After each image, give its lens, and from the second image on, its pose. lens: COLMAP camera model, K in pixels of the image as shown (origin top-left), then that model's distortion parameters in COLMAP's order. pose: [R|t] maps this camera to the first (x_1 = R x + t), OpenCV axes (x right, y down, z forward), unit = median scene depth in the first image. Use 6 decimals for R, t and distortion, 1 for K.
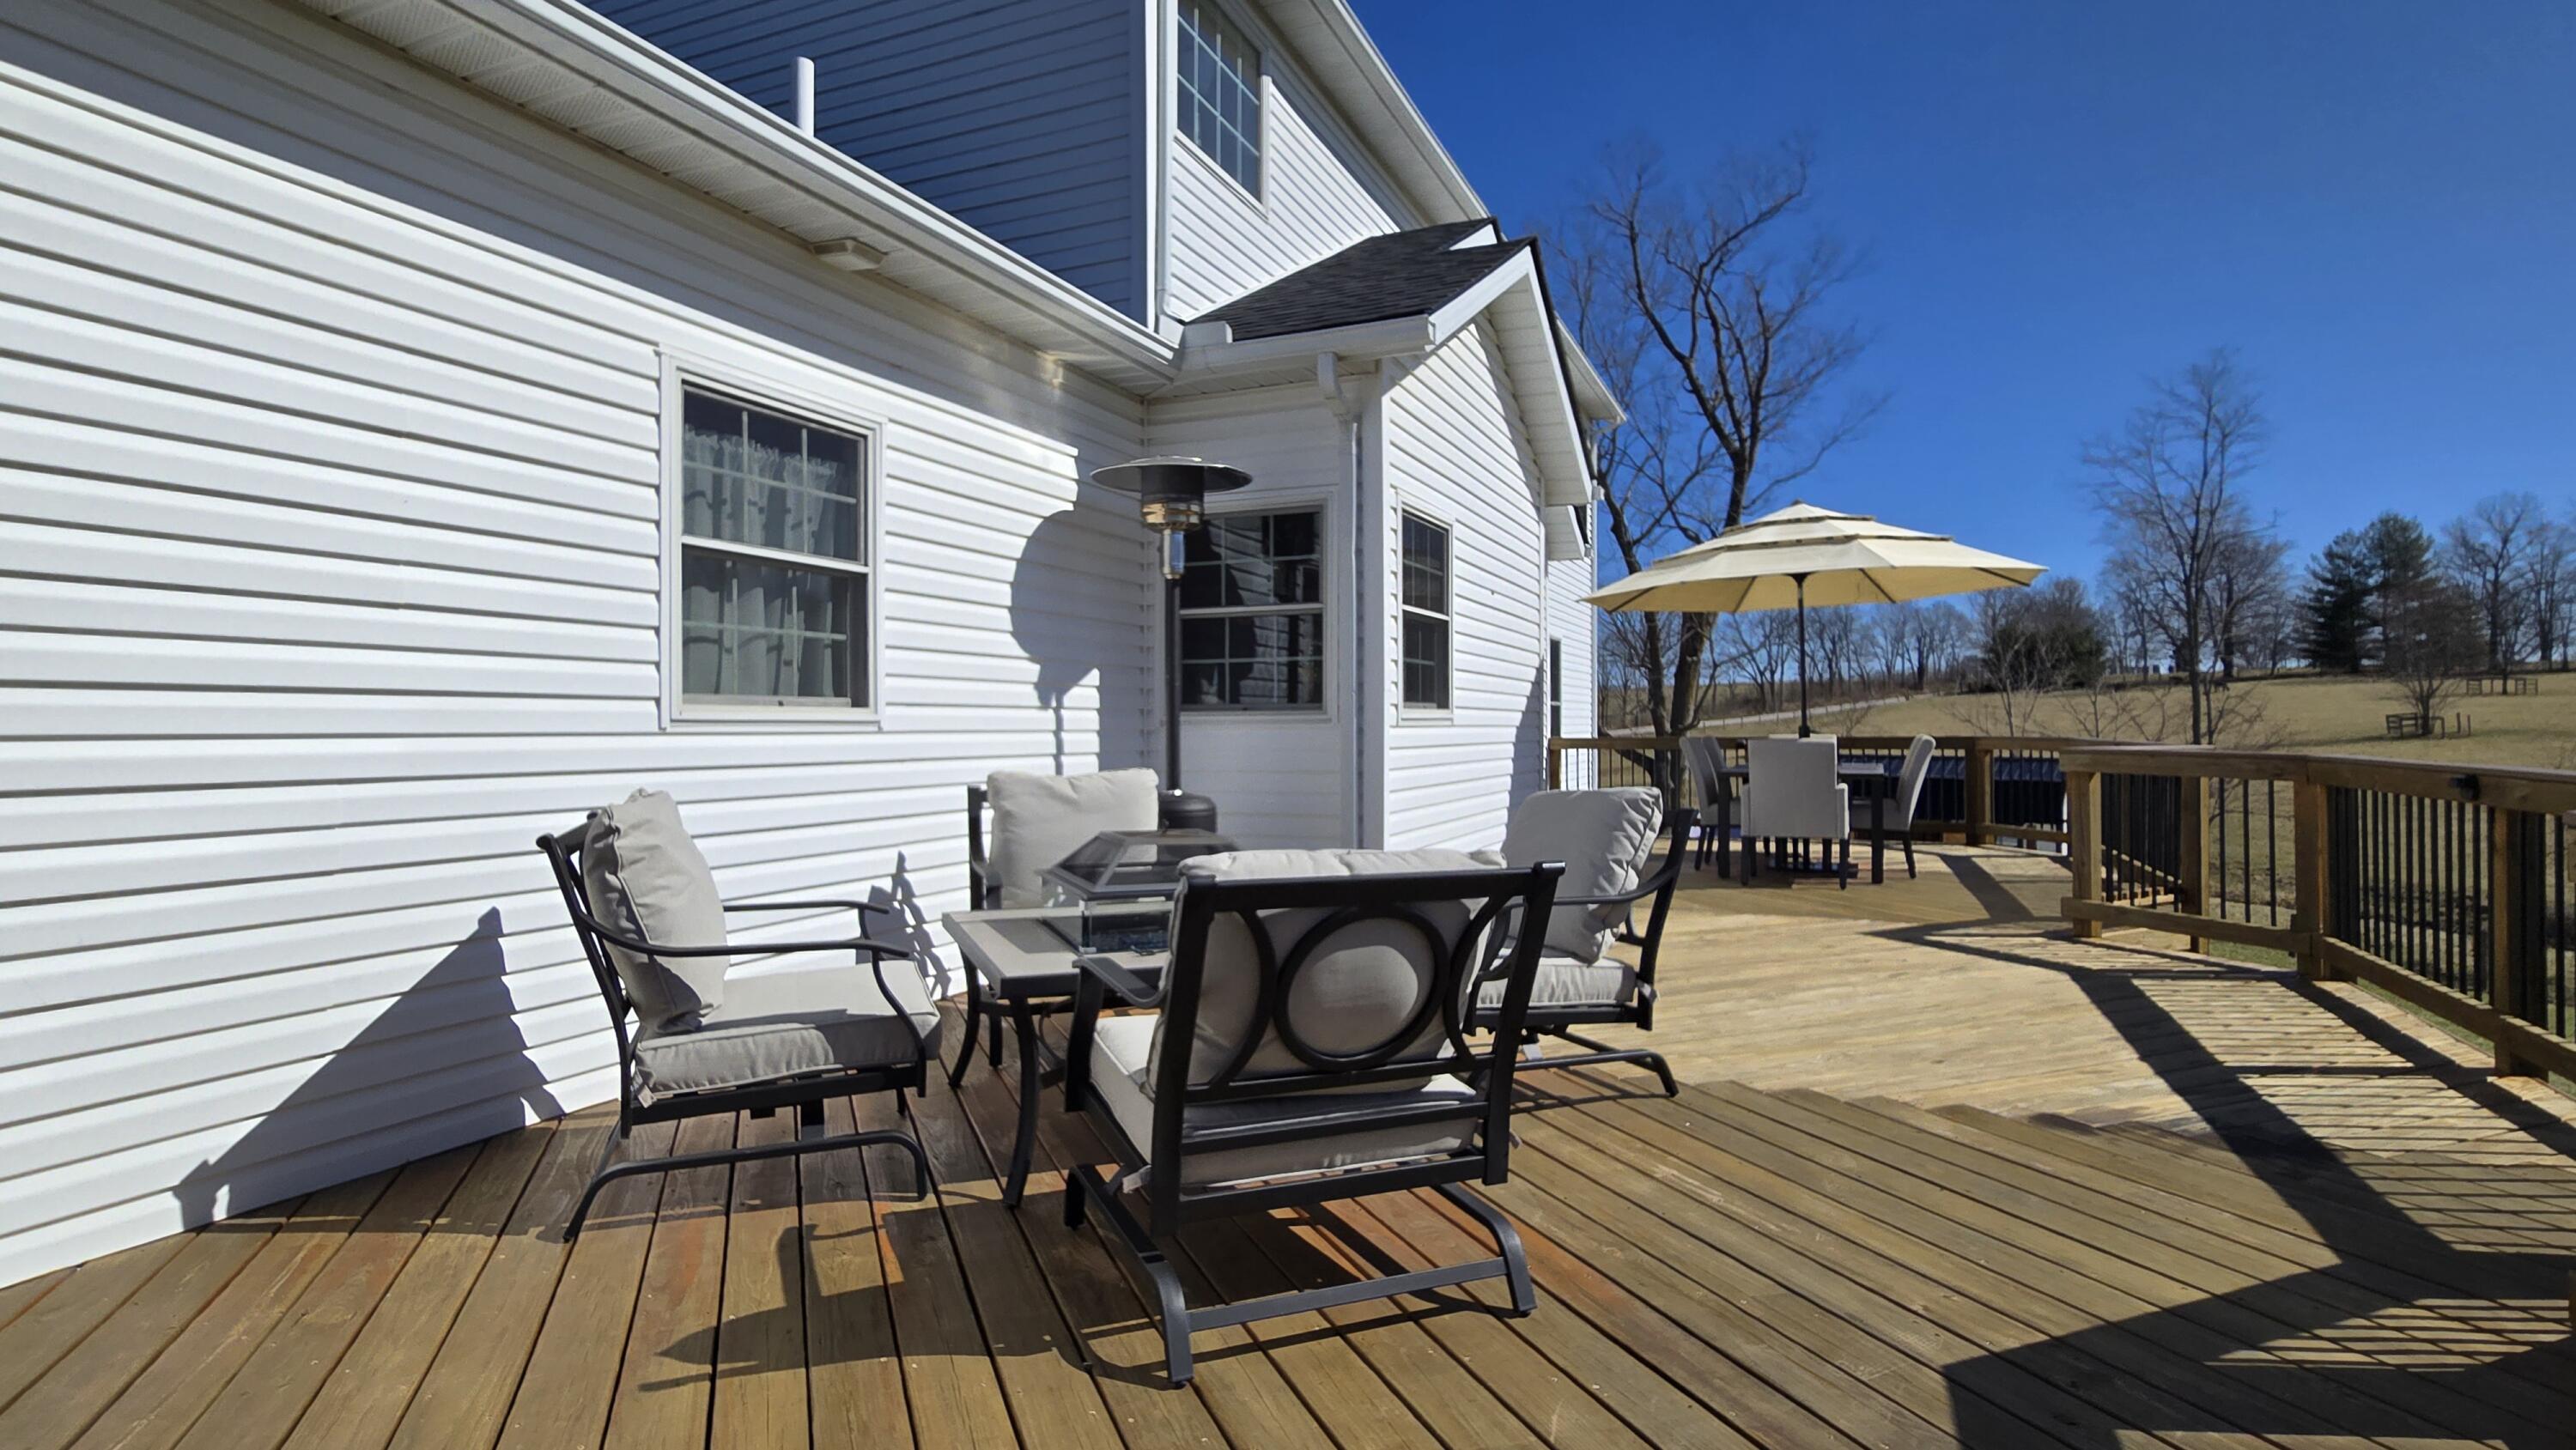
lens RADIAL K [[1295.6, 0, 1237.5], [0, 1295.6, 709.7], [0, 0, 1]] dist [0.000873, -0.000114]
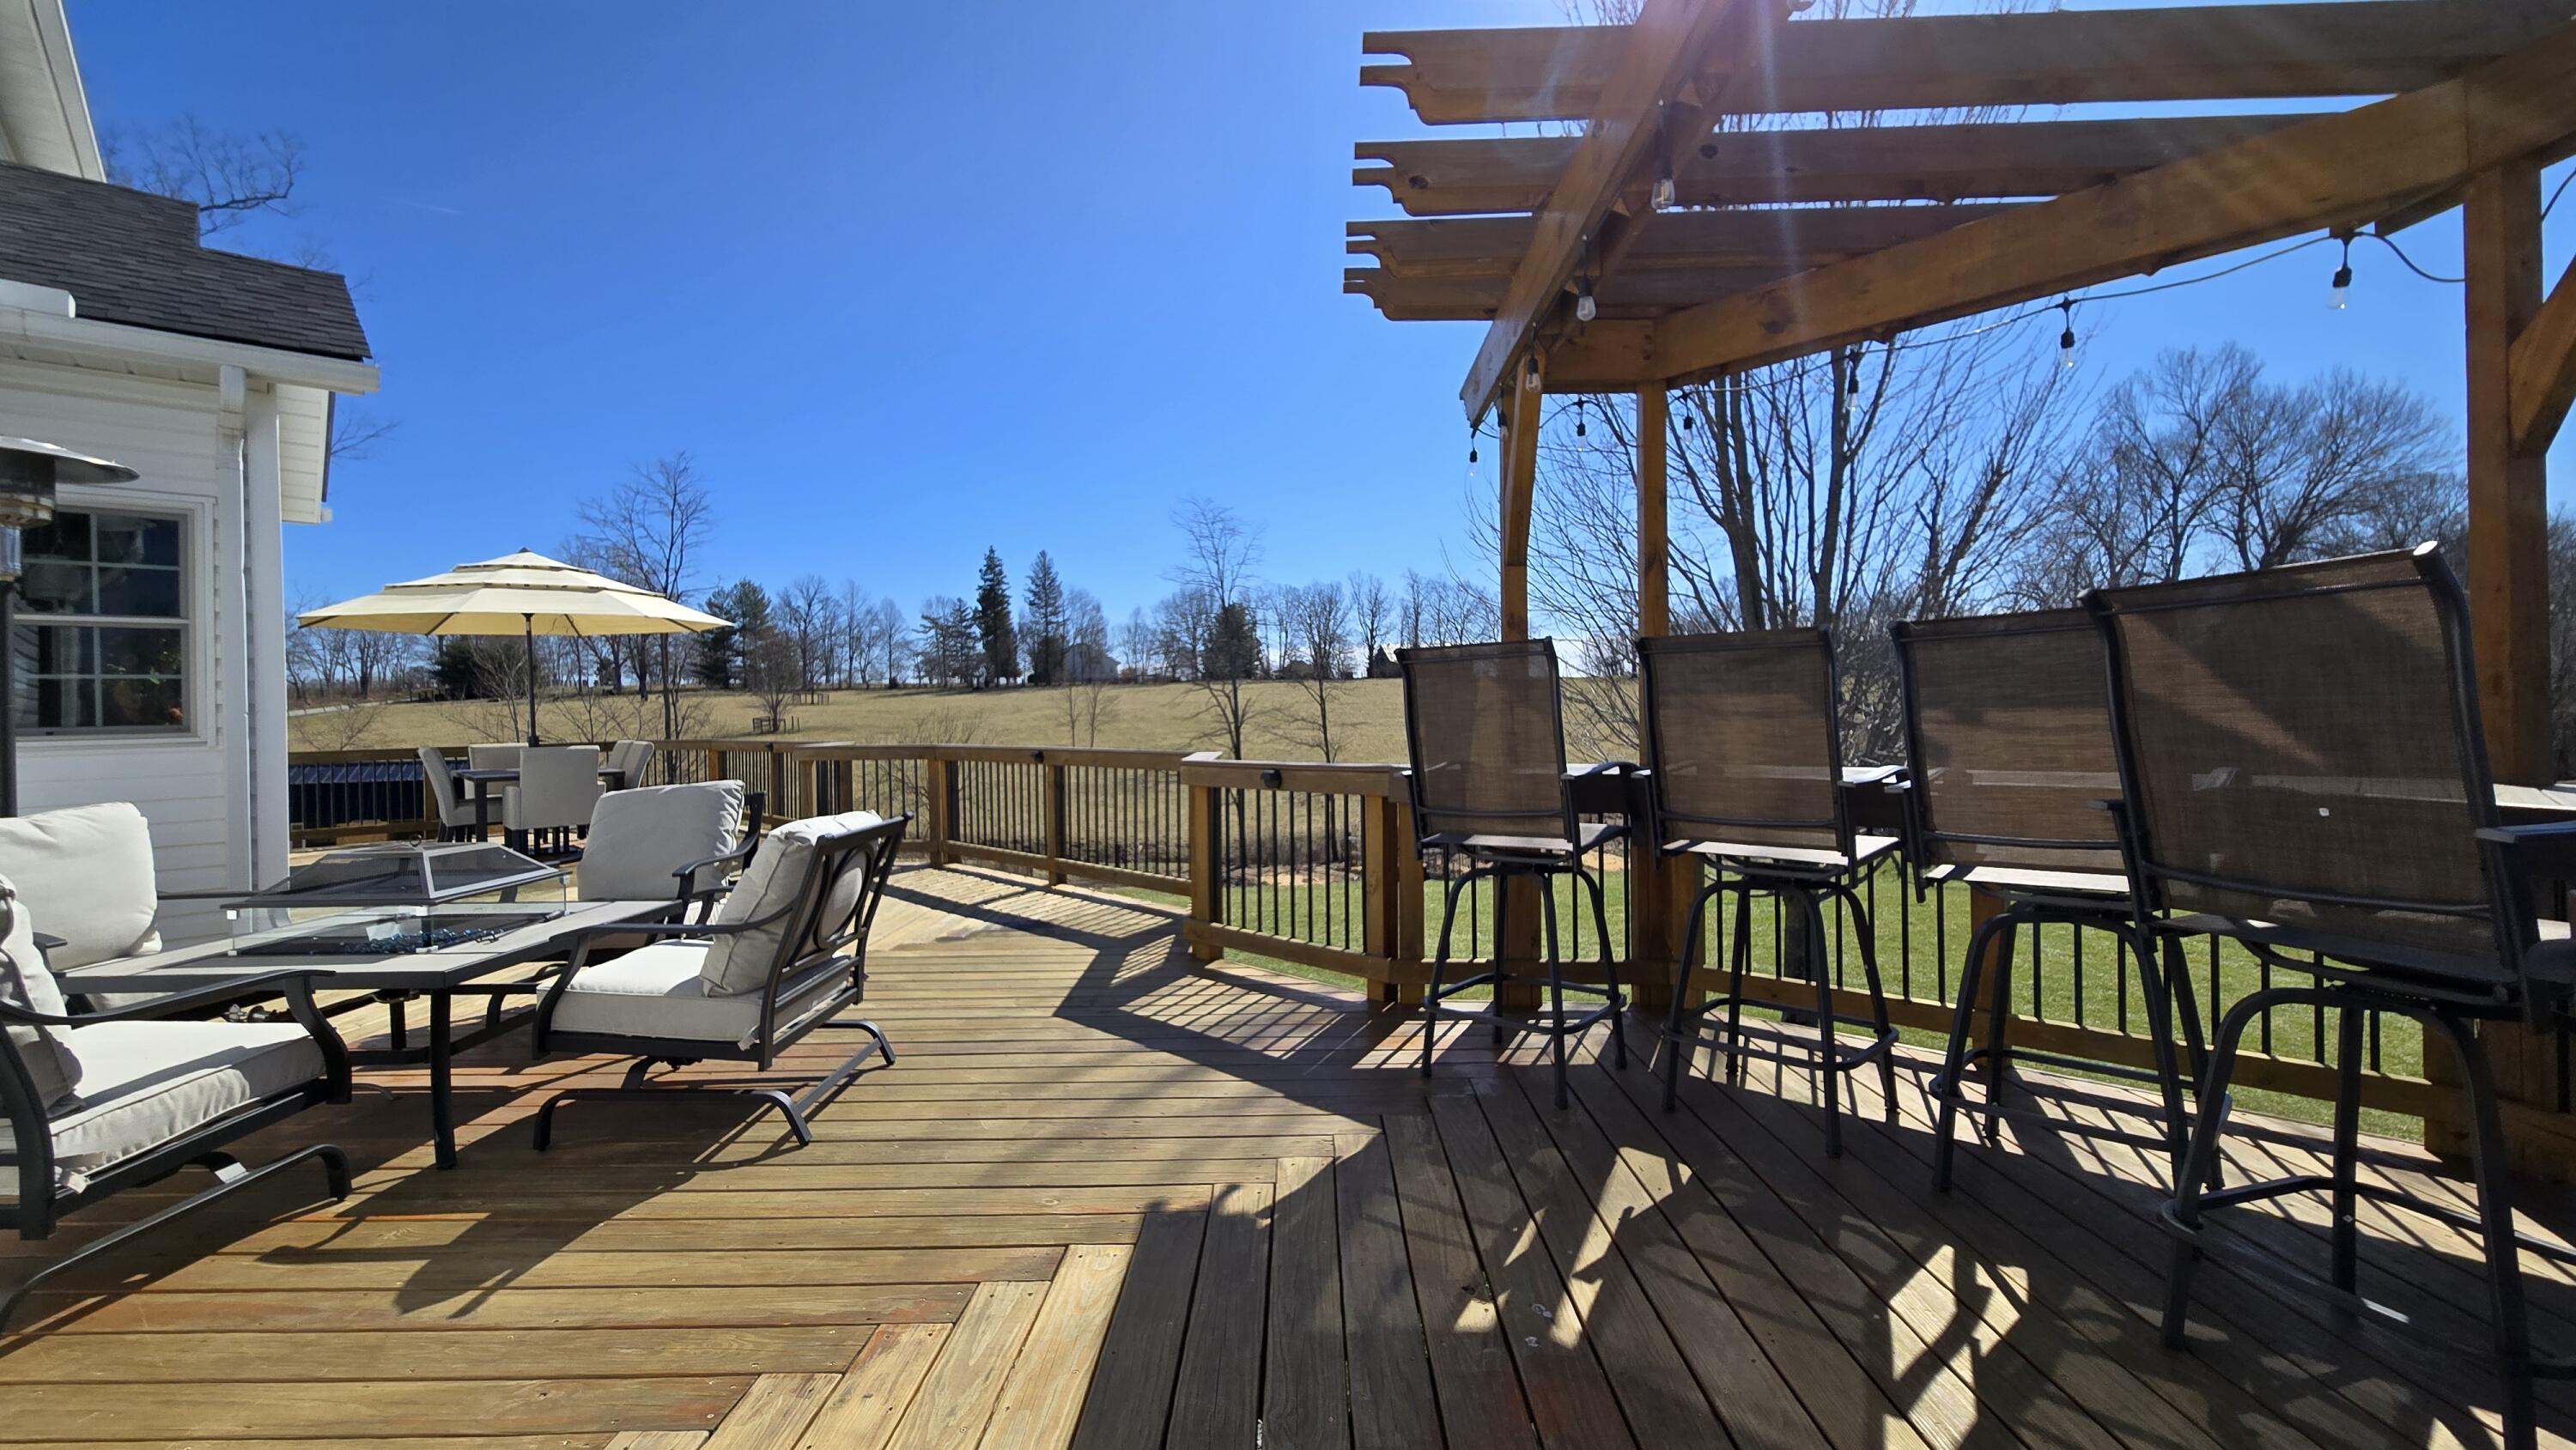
lens RADIAL K [[1277.6, 0, 1239.6], [0, 1277.6, 713.3], [0, 0, 1]] dist [0.001390, 0.000183]
pose [[0.350245, -0.009350, 0.936612, -0.301310], [0.007954, 0.999944, 0.007008, -0.008263], [-0.936625, 0.004996, 0.350299, -0.021479]]
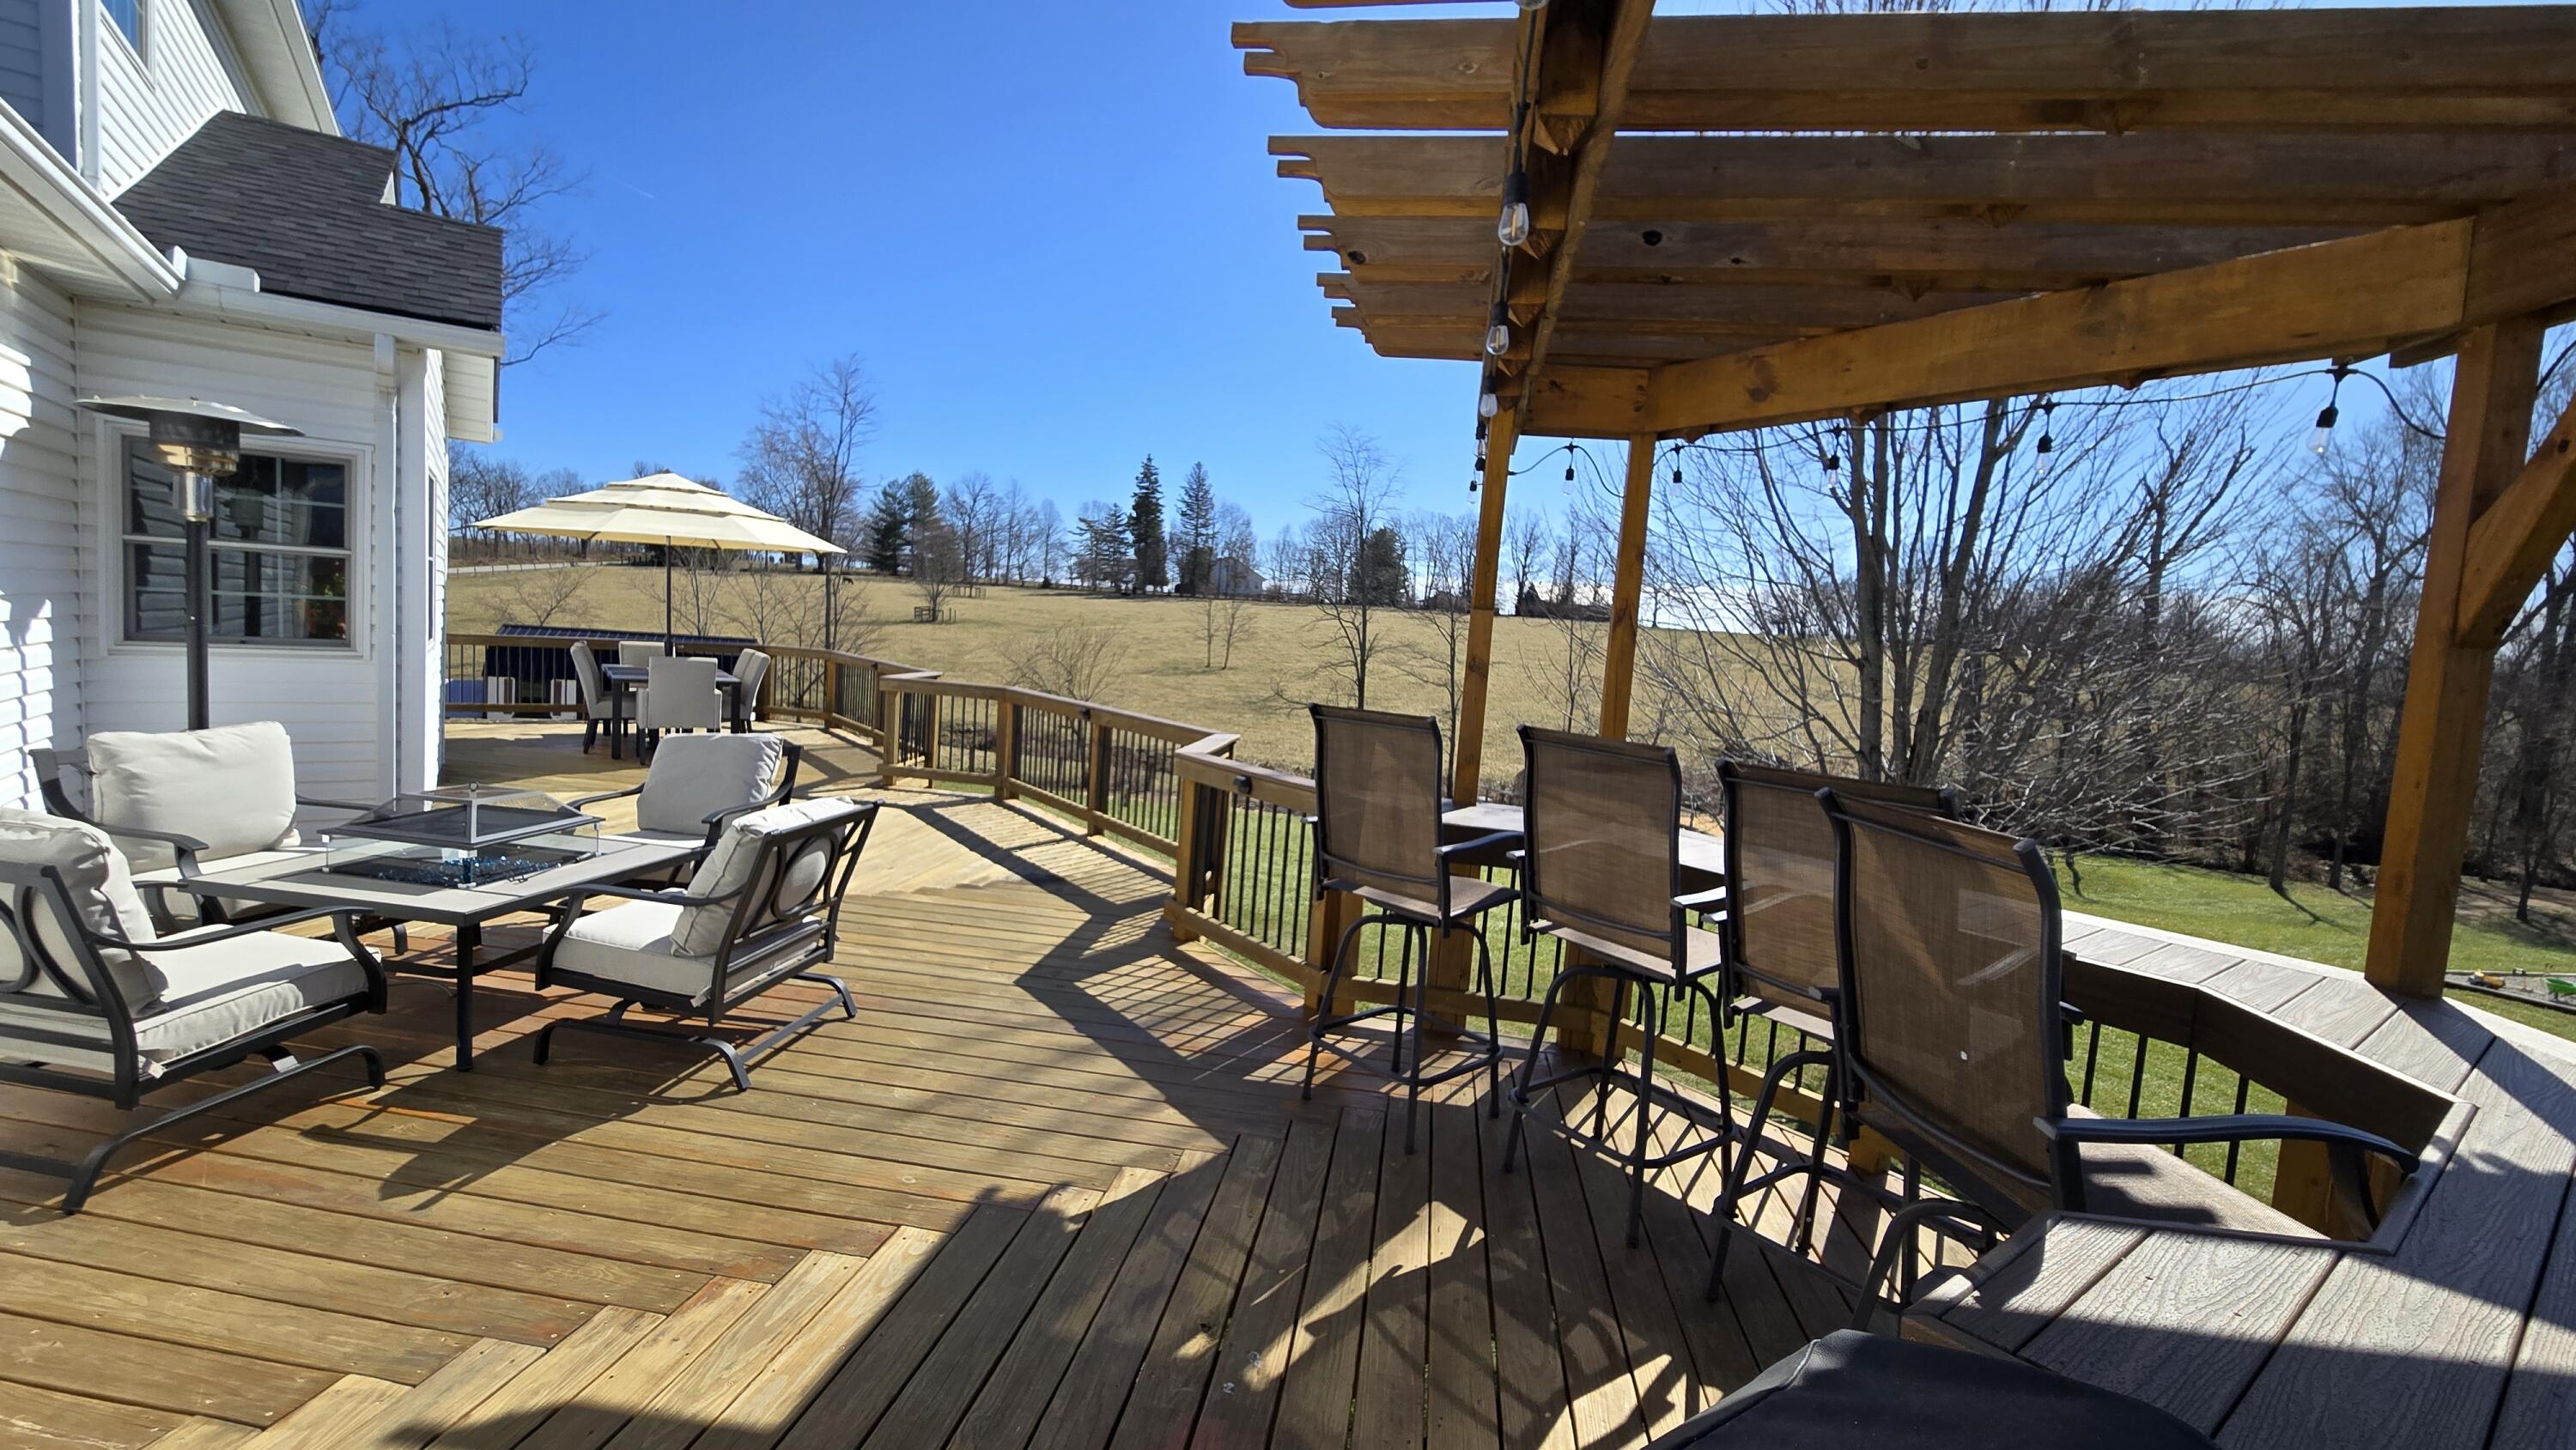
lens RADIAL K [[1295.6, 0, 1237.5], [0, 1295.6, 709.7], [0, 0, 1]] dist [0.000873, -0.000114]
pose [[0.499856, -0.051995, 0.864547, -0.289555], [-0.071791, 0.992274, 0.101184, -0.064072], [-0.863128, -0.112644, 0.492261, -0.115951]]
